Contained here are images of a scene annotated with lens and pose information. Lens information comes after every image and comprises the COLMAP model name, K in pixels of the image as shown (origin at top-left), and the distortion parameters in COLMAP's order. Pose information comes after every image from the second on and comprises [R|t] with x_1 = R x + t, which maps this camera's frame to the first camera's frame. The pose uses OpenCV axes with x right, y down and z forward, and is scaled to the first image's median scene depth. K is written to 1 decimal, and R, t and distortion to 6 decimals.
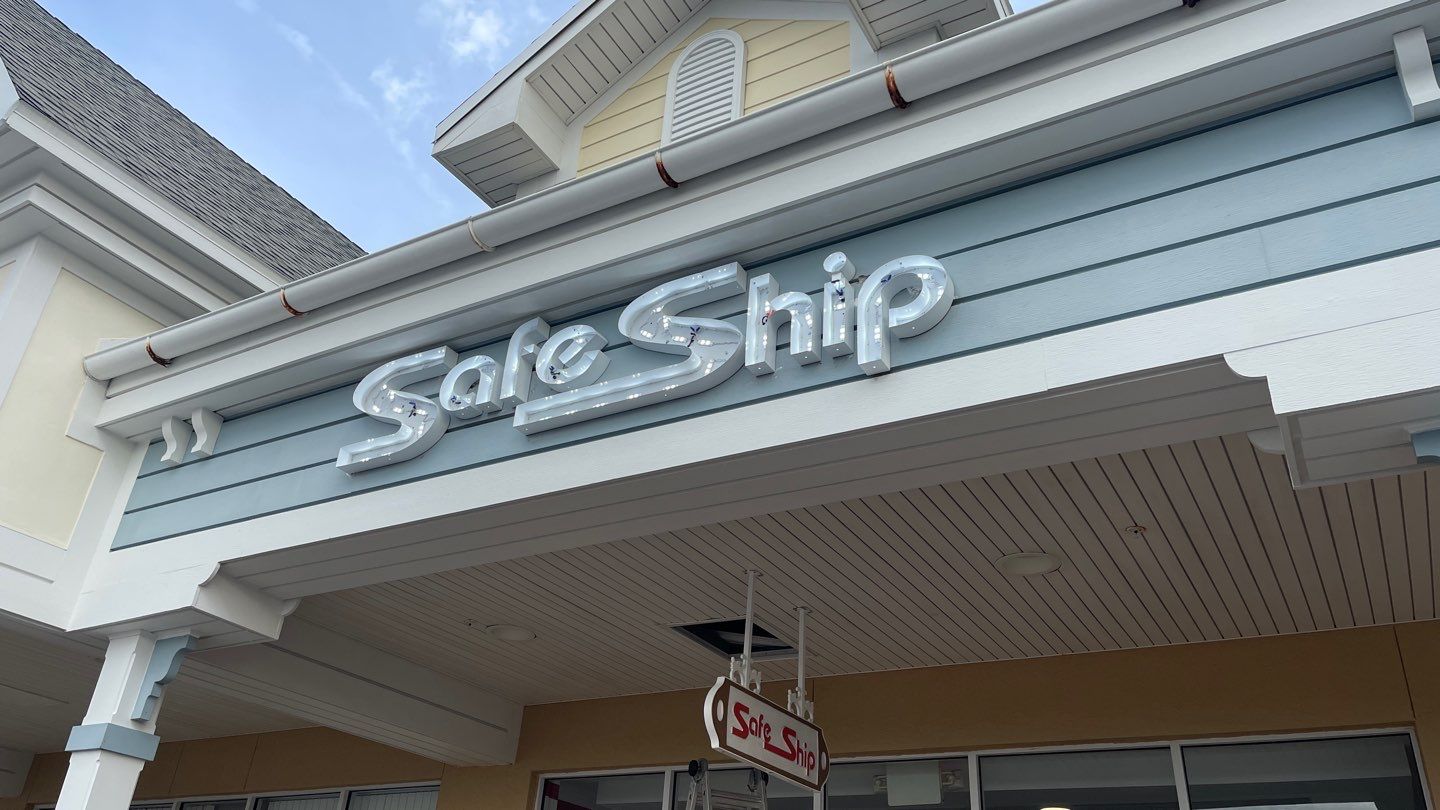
lens RADIAL K [[1068.8, 0, 720.0], [0, 1068.8, 405.0], [0, 0, 1]] dist [0.062821, -0.087499]
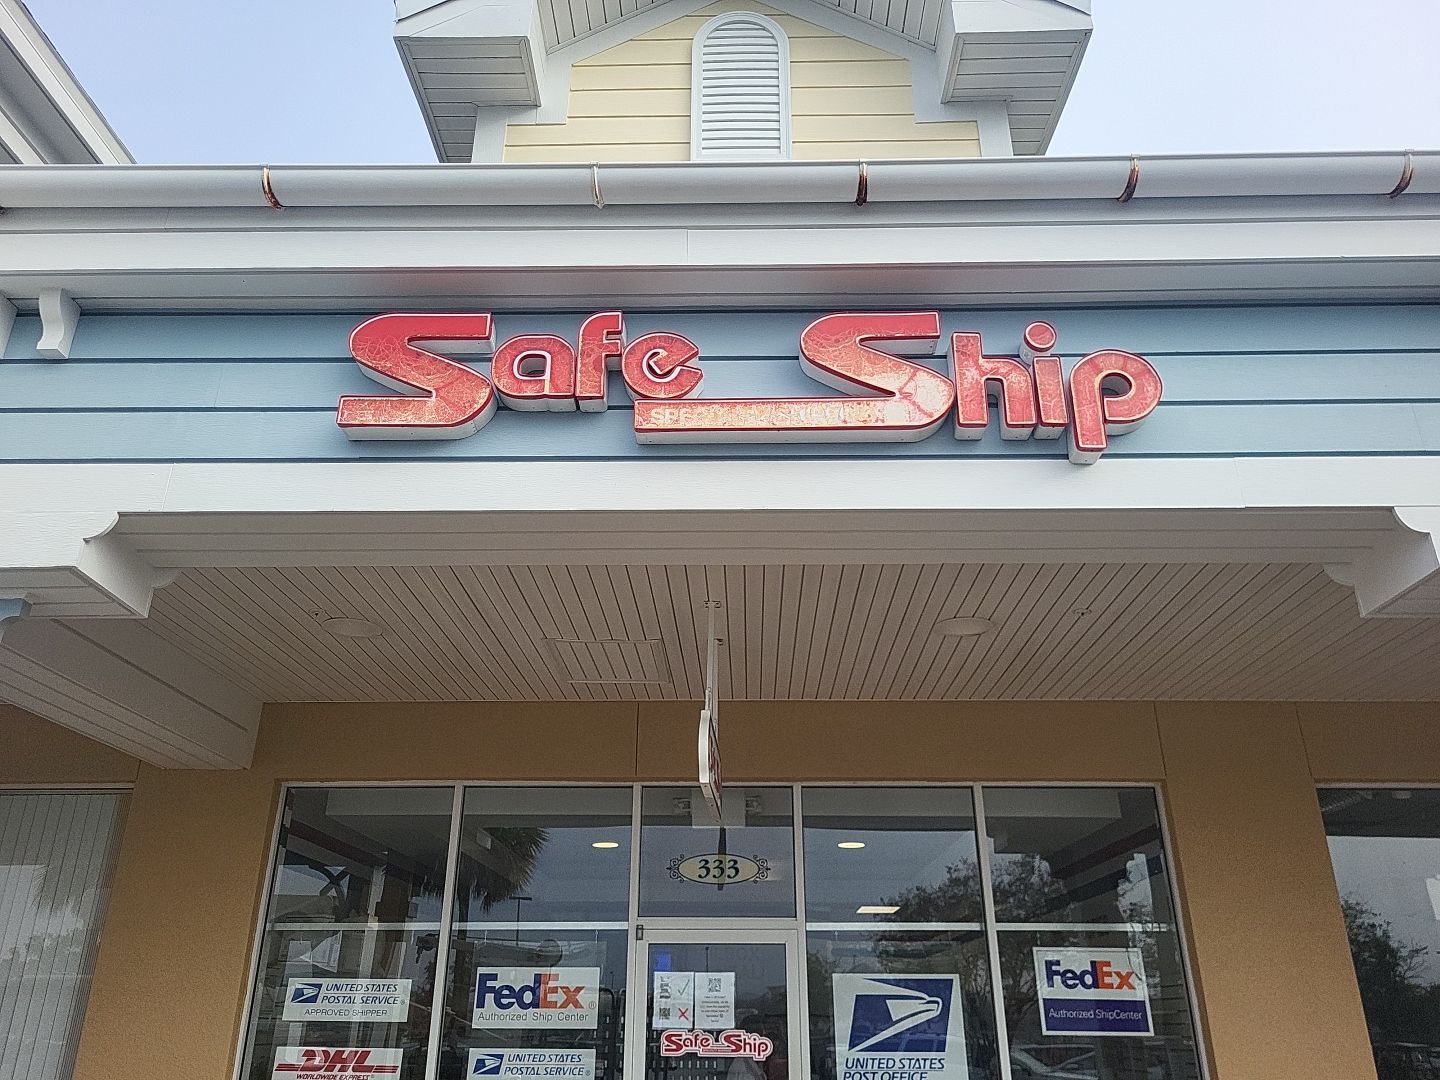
lens RADIAL K [[1090.5, 0, 710.3], [0, 1090.5, 525.9], [0, 0, 1]] dist [0.050383, -0.052741]
pose [[0.876274, 0.144469, 0.459644, -0.493539], [-0.195722, 0.978464, 0.065590, 0.027631], [-0.440269, -0.147437, 0.885678, 0.159595]]
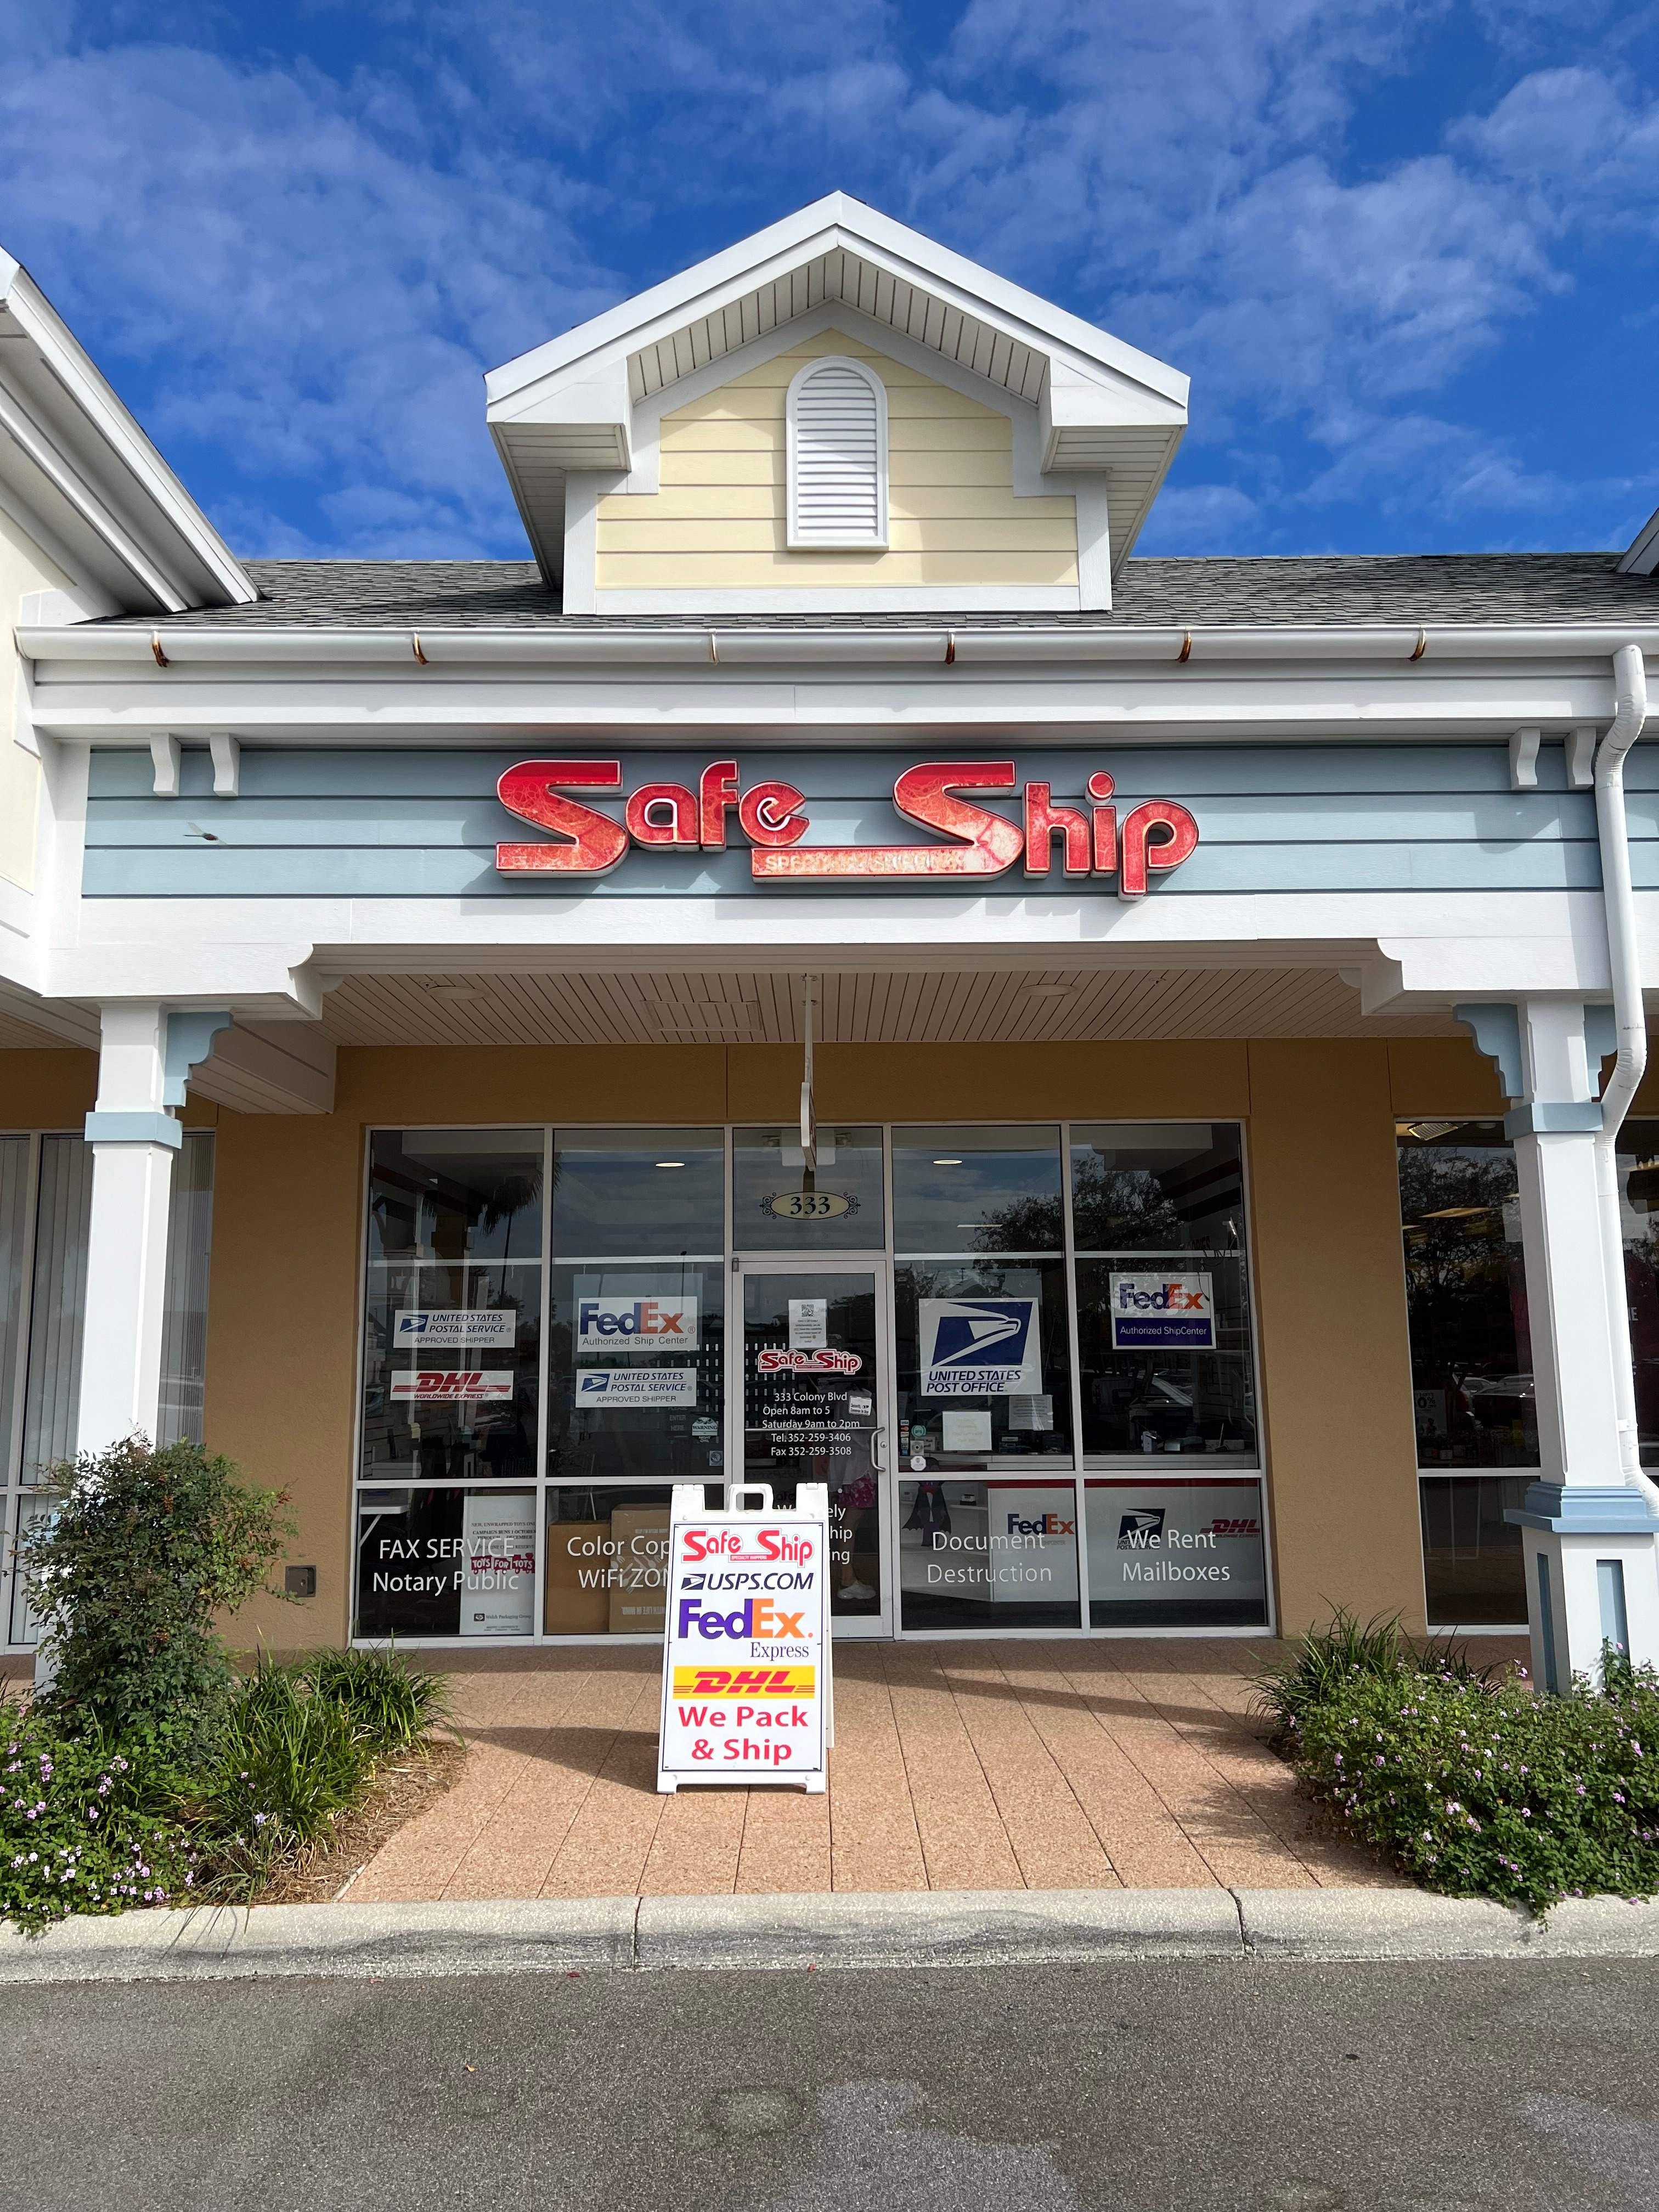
lens RADIAL K [[1618.6, 0, 827.2], [0, 1618.6, 1068.8], [0, 0, 1]] dist [0.099837, -0.139647]
pose [[0.857272, 0.018953, 0.514515, -0.851295], [-0.199300, 0.933632, 0.297677, -0.255376], [-0.474725, -0.357733, 0.804154, -0.319650]]
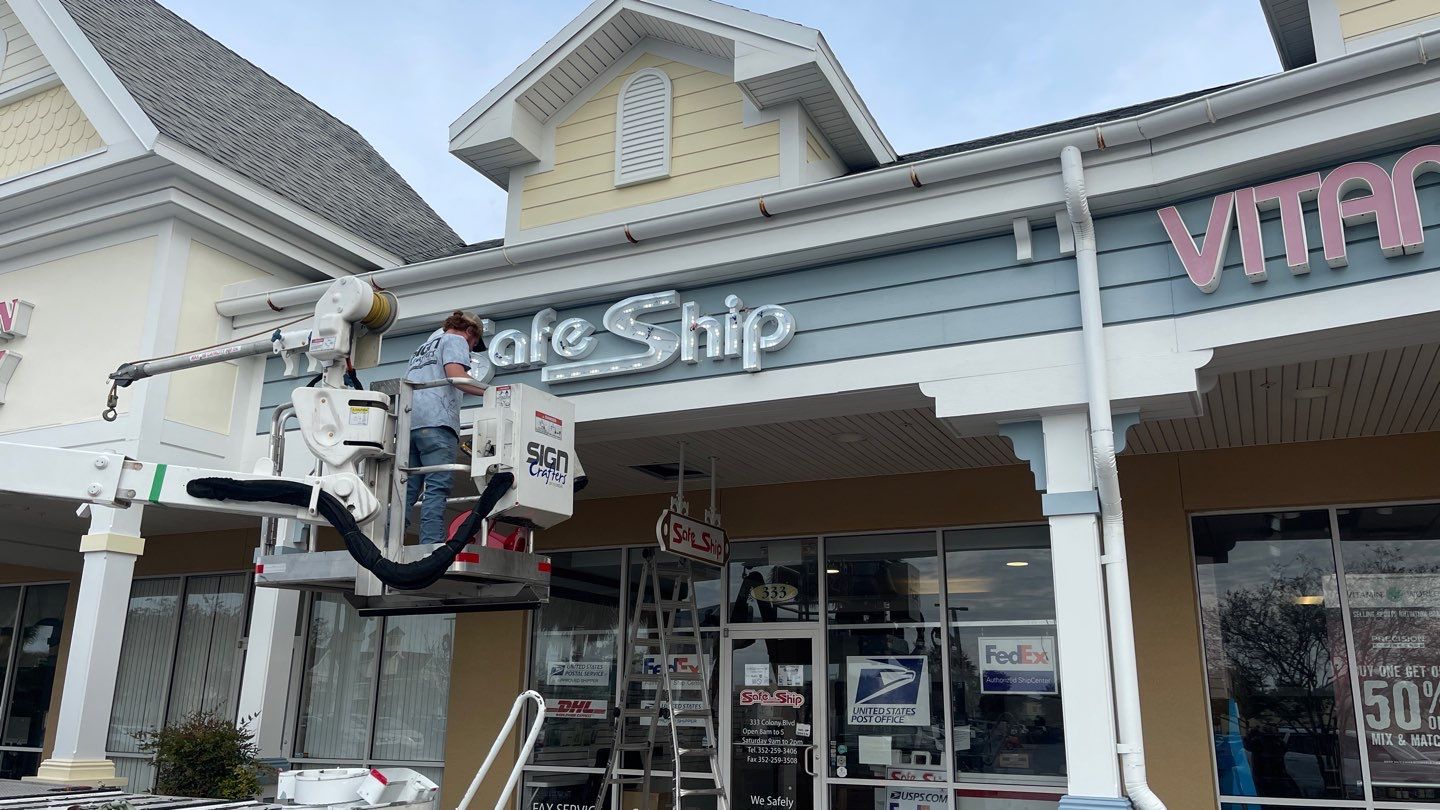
lens RADIAL K [[1068.8, 0, 720.0], [0, 1068.8, 405.0], [0, 0, 1]] dist [0.062821, -0.087499]
pose [[0.996276, -0.025544, 0.082353, -0.050066], [0.004741, 0.969893, 0.243487, -0.326646], [-0.086093, -0.242190, 0.966402, -0.610449]]
